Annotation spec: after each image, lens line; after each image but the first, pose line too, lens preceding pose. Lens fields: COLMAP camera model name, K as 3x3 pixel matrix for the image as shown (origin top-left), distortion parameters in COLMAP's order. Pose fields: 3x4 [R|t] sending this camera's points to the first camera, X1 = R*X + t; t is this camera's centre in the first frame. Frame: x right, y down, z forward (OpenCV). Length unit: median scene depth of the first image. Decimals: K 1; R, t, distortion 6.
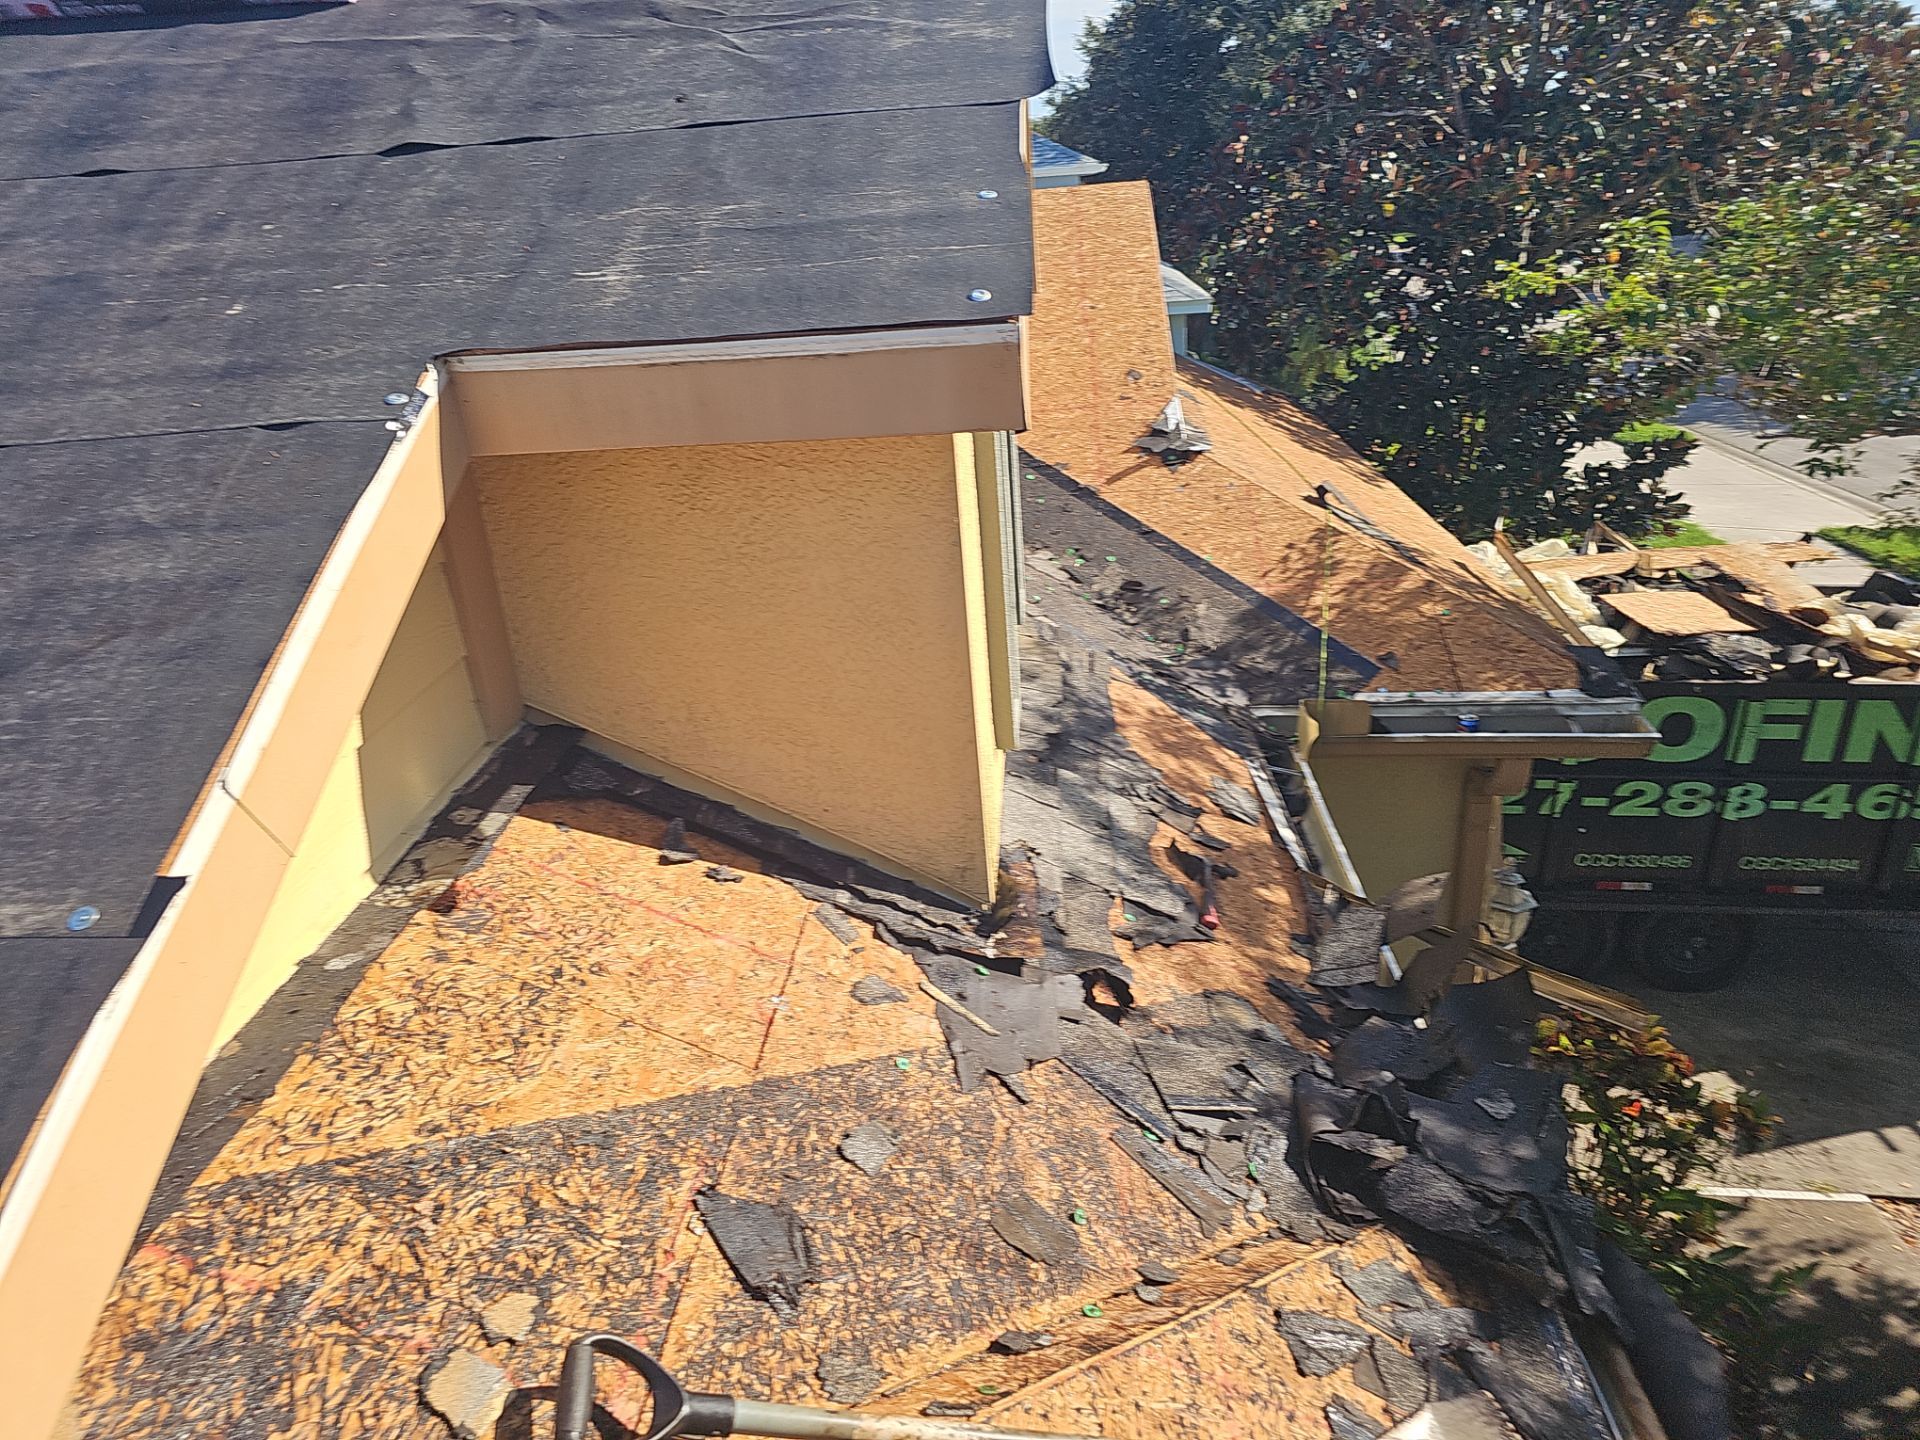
lens RADIAL K [[1273.9, 0, 960.0], [0, 1273.9, 720.0], [0, 0, 1]] dist [0.103165, -0.129447]
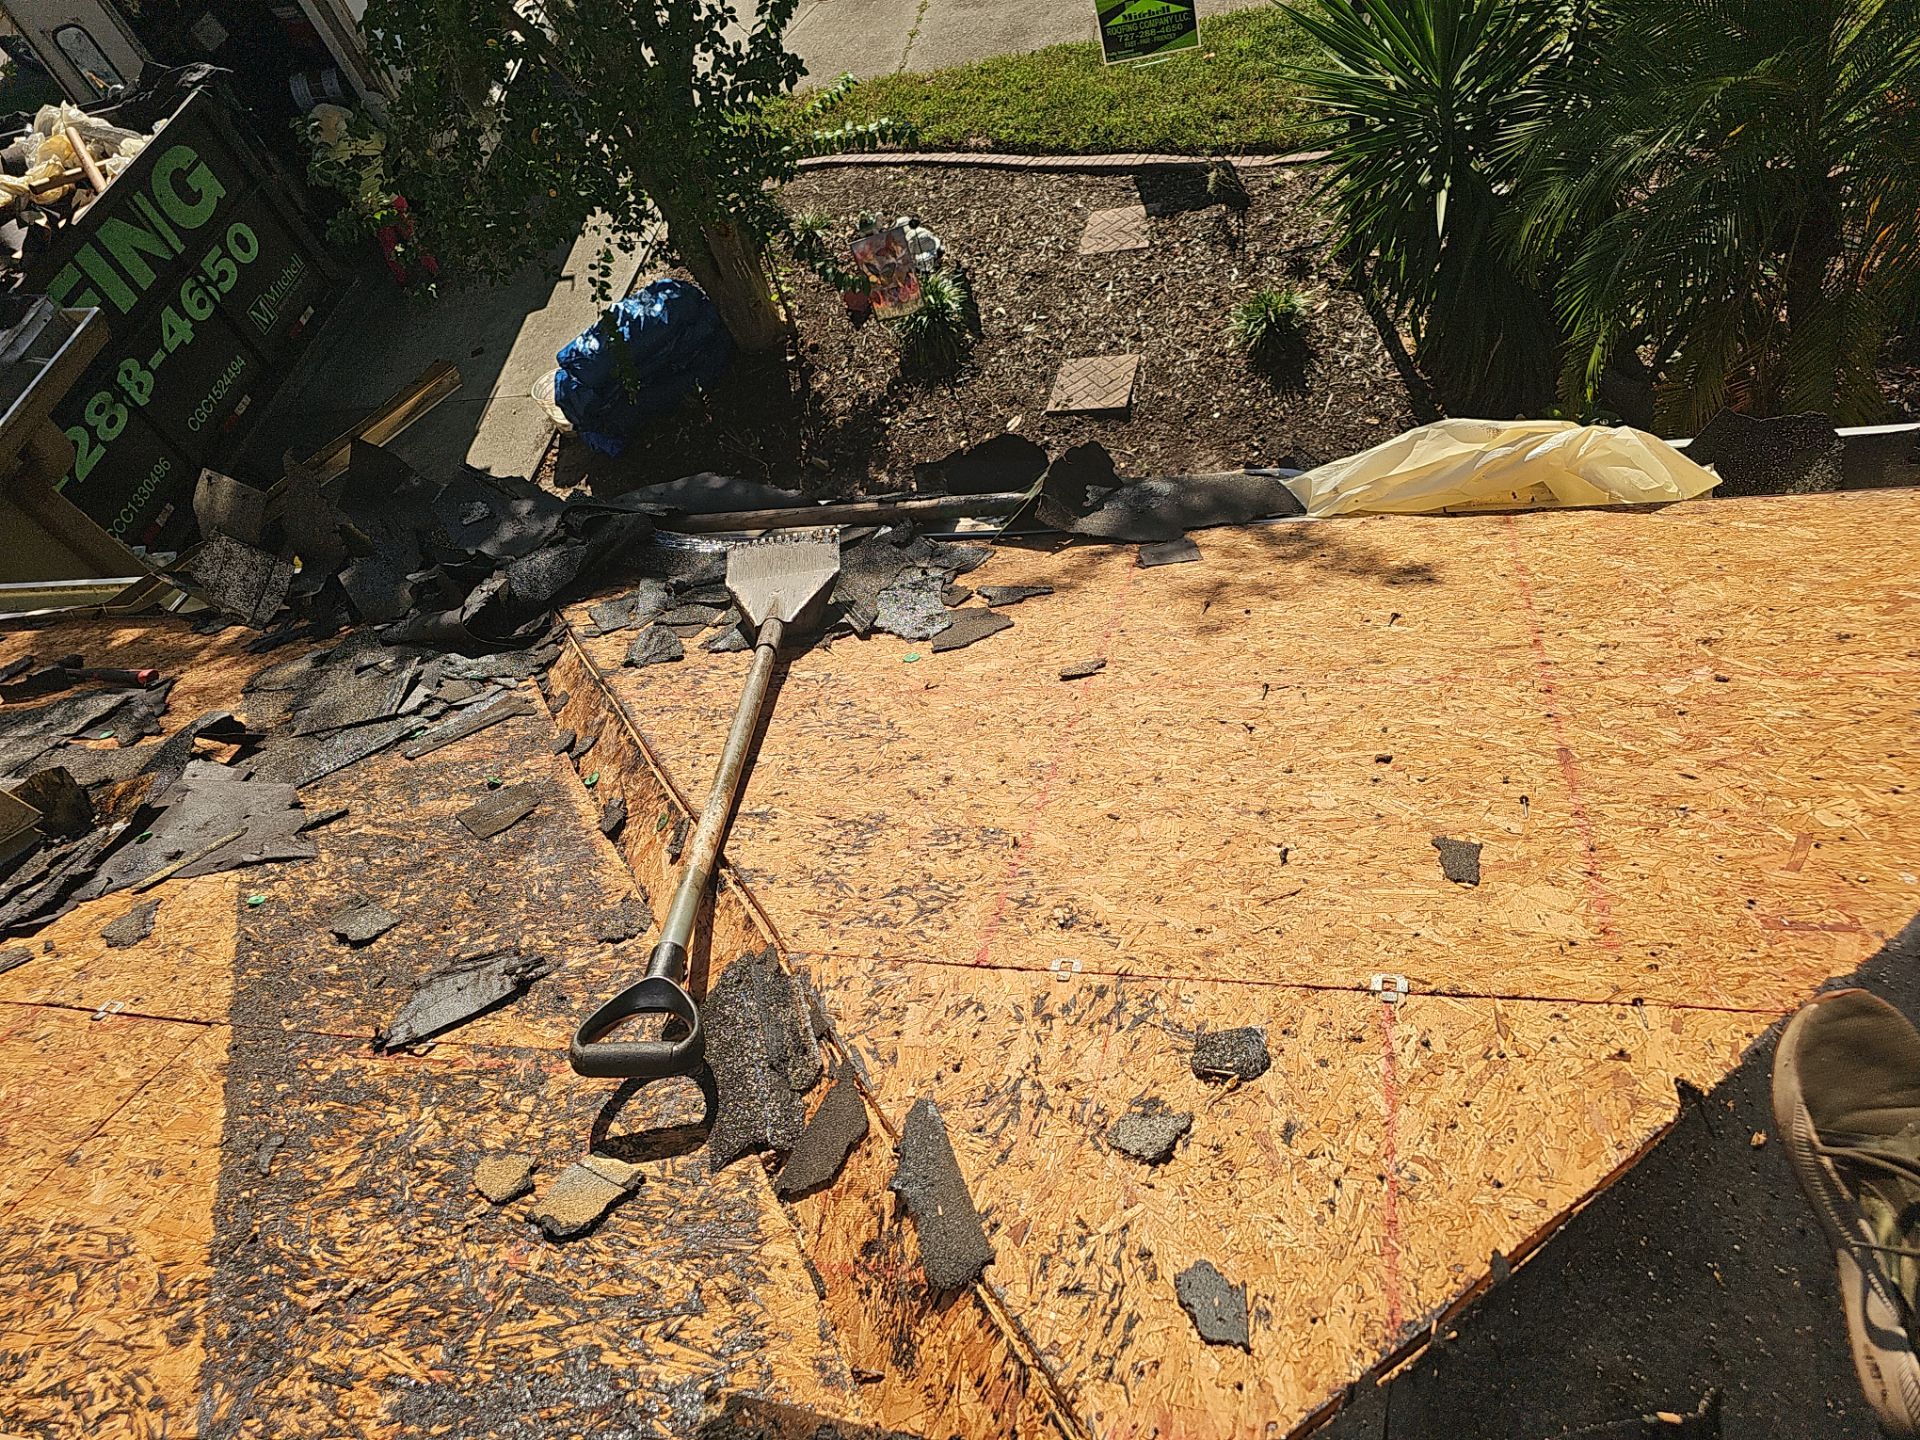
lens RADIAL K [[1312.3, 0, 960.0], [0, 1312.3, 720.0], [0, 0, 1]] dist [0.007829, -0.006149]
pose [[0.112559, -0.794894, 0.596216, -0.380355], [0.612716, 0.527897, 0.588136, -0.015845], [-0.782247, 0.299111, 0.546464, 0.128088]]
